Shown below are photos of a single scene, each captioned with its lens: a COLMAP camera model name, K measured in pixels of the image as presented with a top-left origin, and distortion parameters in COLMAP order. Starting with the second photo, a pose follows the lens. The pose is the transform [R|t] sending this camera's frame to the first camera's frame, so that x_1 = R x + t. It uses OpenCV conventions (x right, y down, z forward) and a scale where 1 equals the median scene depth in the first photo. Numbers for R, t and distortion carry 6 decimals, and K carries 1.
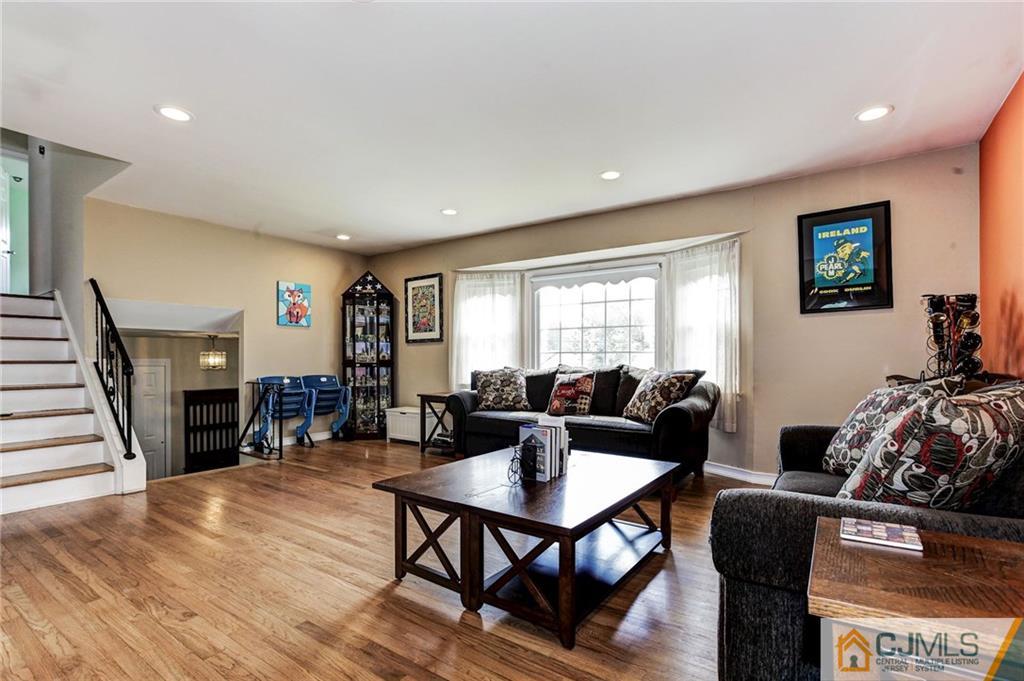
lens RADIAL K [[475.3, 0, 516.0], [0, 475.3, 355.7], [0, 0, 1]] dist [-0.003699, 0.000234]
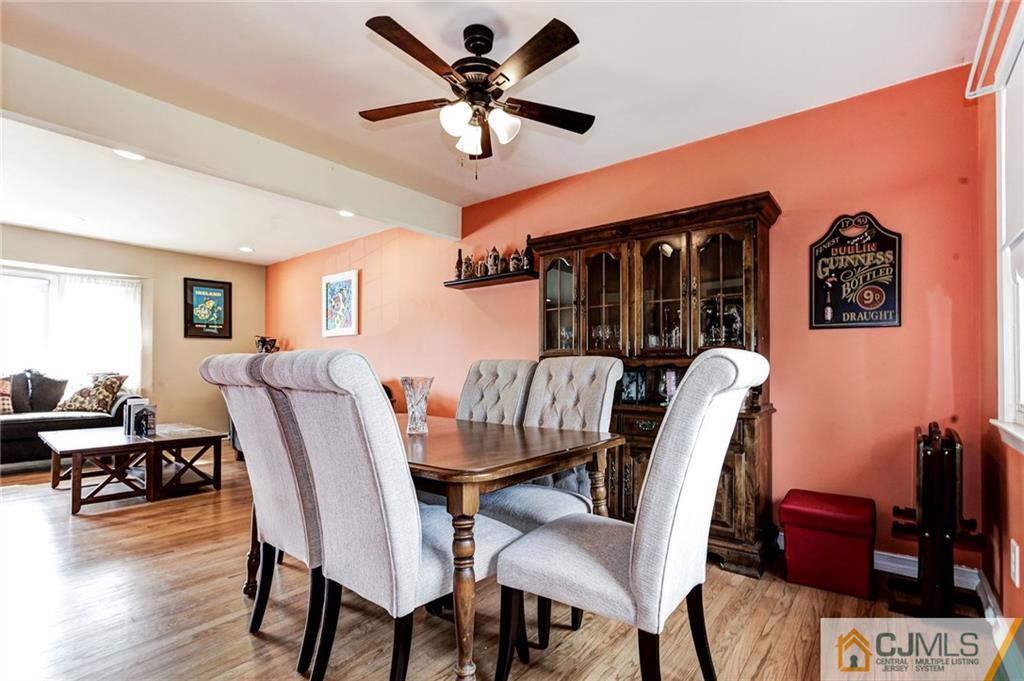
lens RADIAL K [[475.3, 0, 516.0], [0, 475.3, 355.7], [0, 0, 1]] dist [-0.003699, 0.000234]
pose [[0.069138, 0.031883, 0.997098, -0.987480], [-0.012365, 0.999440, -0.031101, 0.011210], [-0.997530, -0.010179, 0.069493, -0.264804]]
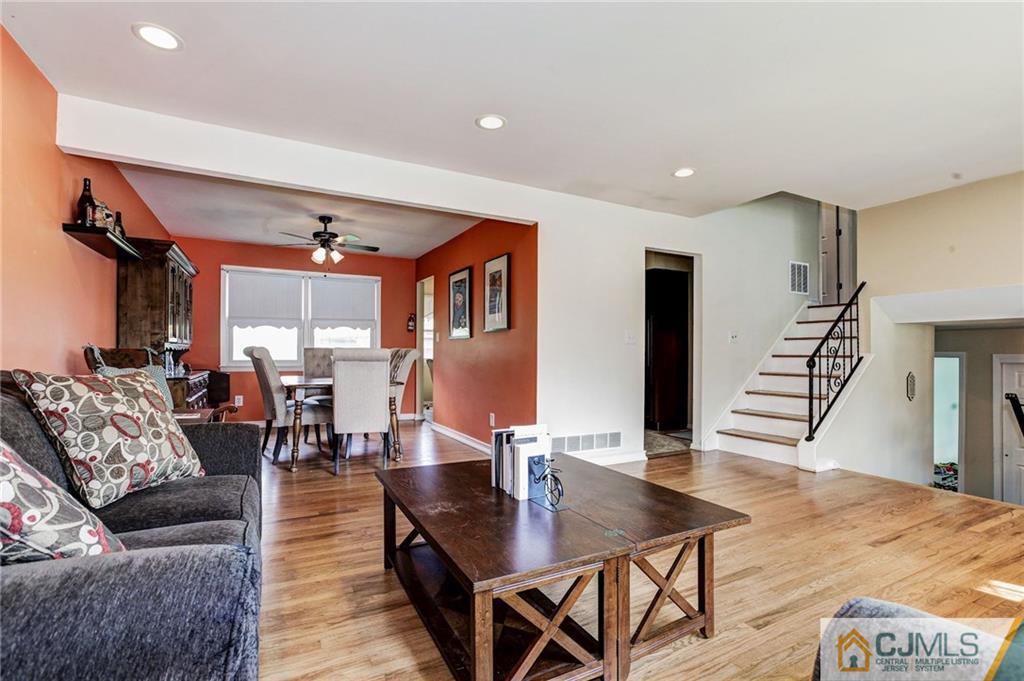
lens RADIAL K [[469.2, 0, 509.8], [0, 469.2, 352.1], [0, 0, 1]] dist [-0.019455, 0.000069]
pose [[-0.470164, -0.005342, -0.882563, 0.525626], [0.003457, 0.999963, -0.007894, 0.008896], [0.882572, -0.006762, -0.470129, 0.900149]]
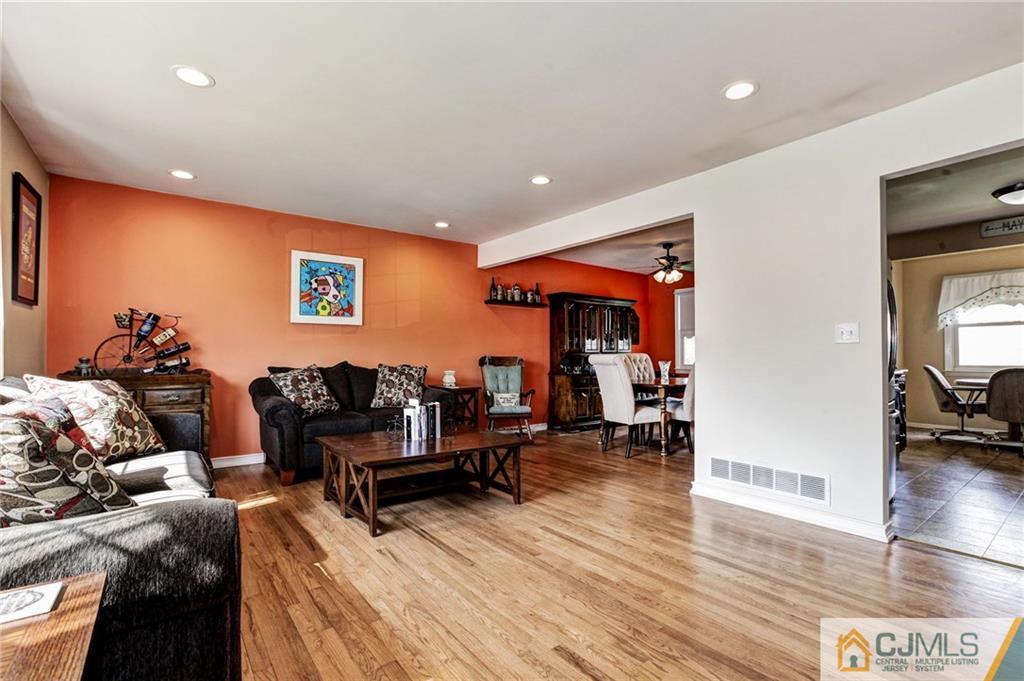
lens RADIAL K [[475.3, 0, 516.0], [0, 475.3, 355.7], [0, 0, 1]] dist [-0.003699, 0.000234]
pose [[-0.949653, 0.000507, 0.313305, -0.443957], [-0.002525, 0.999954, -0.009271, 0.007243], [-0.313295, -0.009595, -0.949607, 1.514058]]
